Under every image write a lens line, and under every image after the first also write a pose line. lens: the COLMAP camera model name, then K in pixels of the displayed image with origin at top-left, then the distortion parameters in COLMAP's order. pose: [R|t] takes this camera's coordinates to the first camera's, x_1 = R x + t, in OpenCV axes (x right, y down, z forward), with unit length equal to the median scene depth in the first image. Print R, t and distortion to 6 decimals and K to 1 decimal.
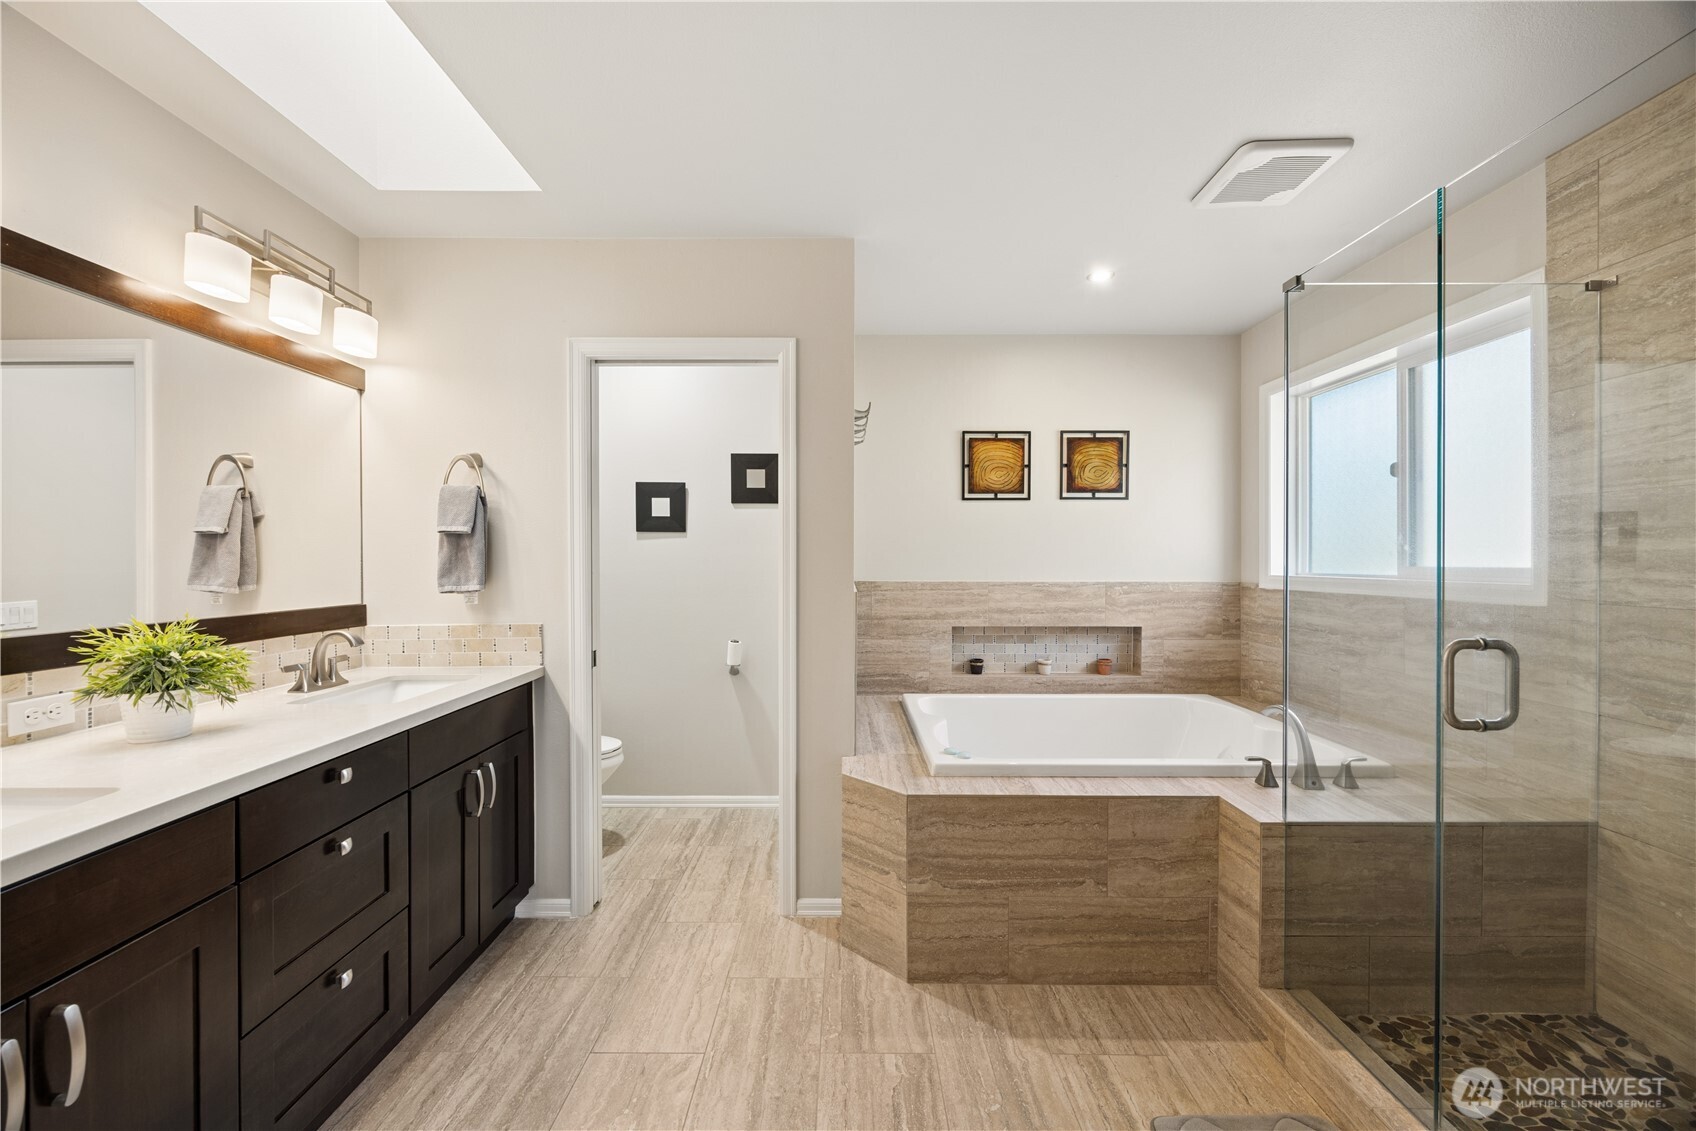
lens RADIAL K [[644.2, 0, 846.4], [0, 644.2, 553.2], [0, 0, 1]] dist [-0.001836, 0.000050]
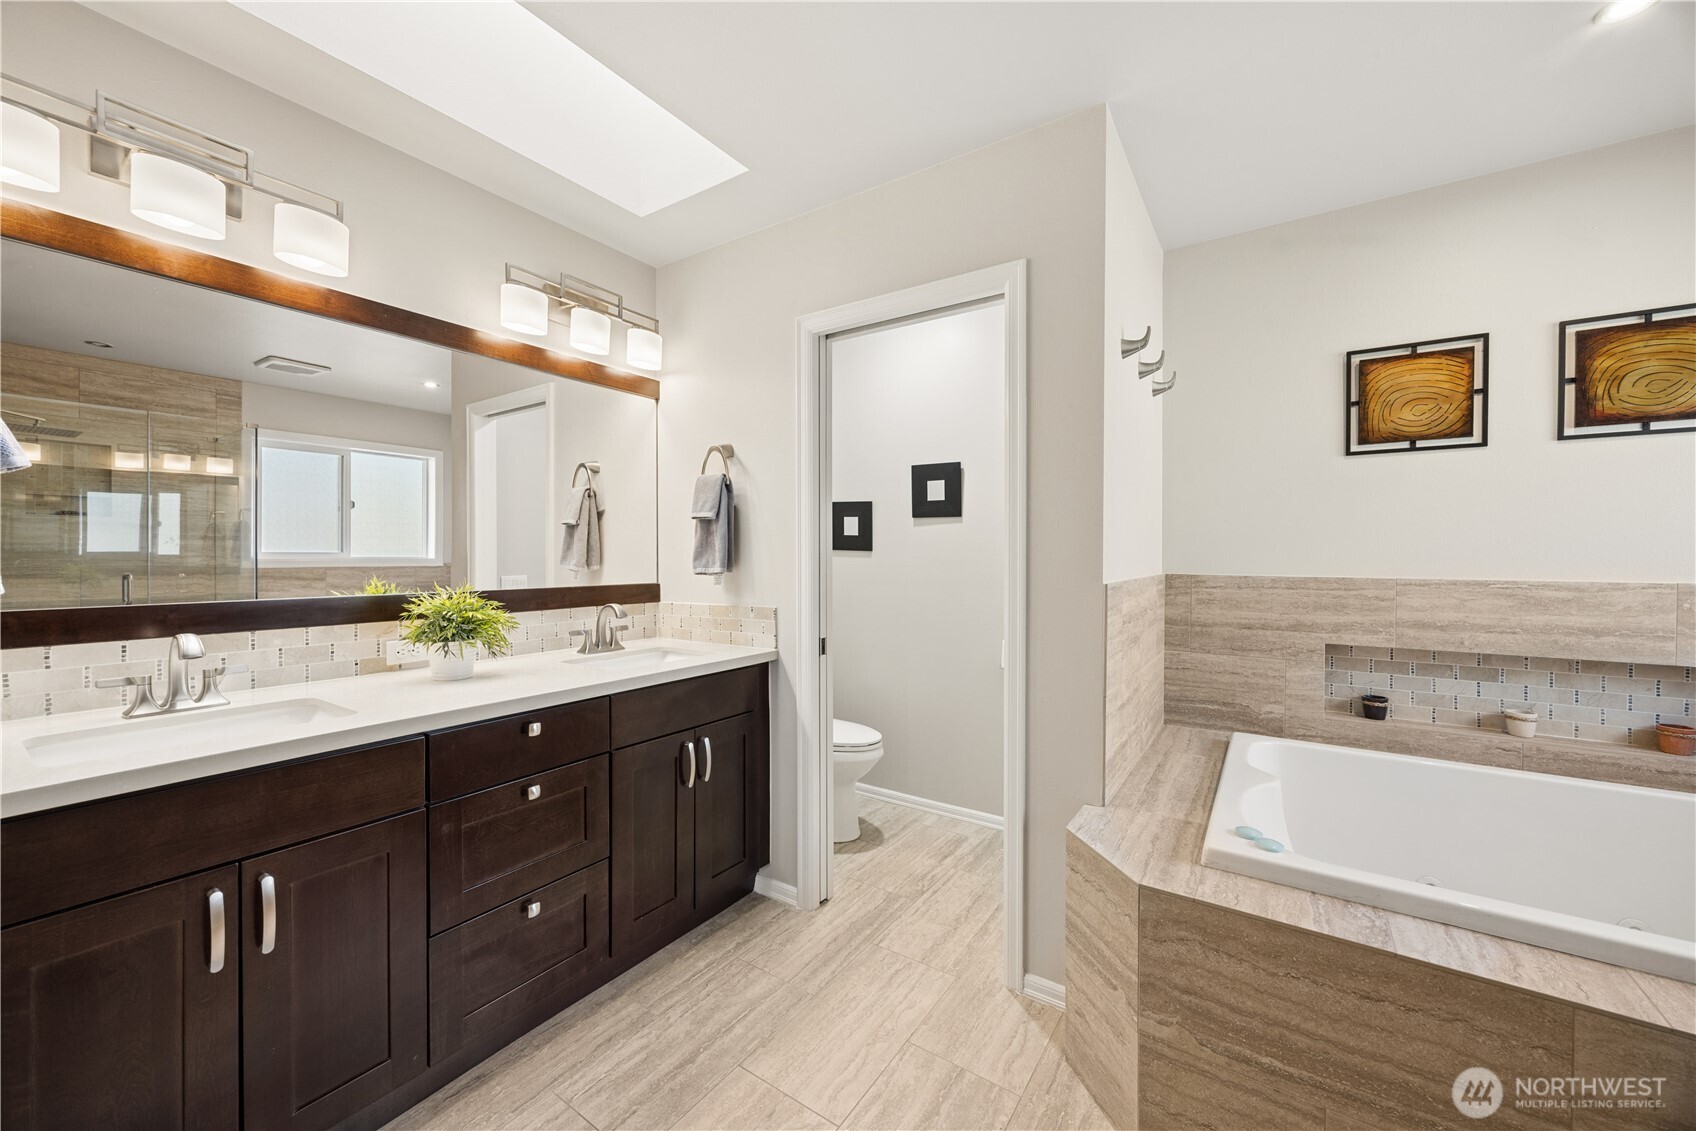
lens RADIAL K [[644.2, 0, 846.4], [0, 644.2, 553.2], [0, 0, 1]] dist [-0.001836, 0.000050]
pose [[0.826887, -0.000113, -0.562368, 0.190375], [0.002609, 0.999990, 0.003636, 0.022300], [0.562361, -0.004474, 0.826879, 0.236459]]
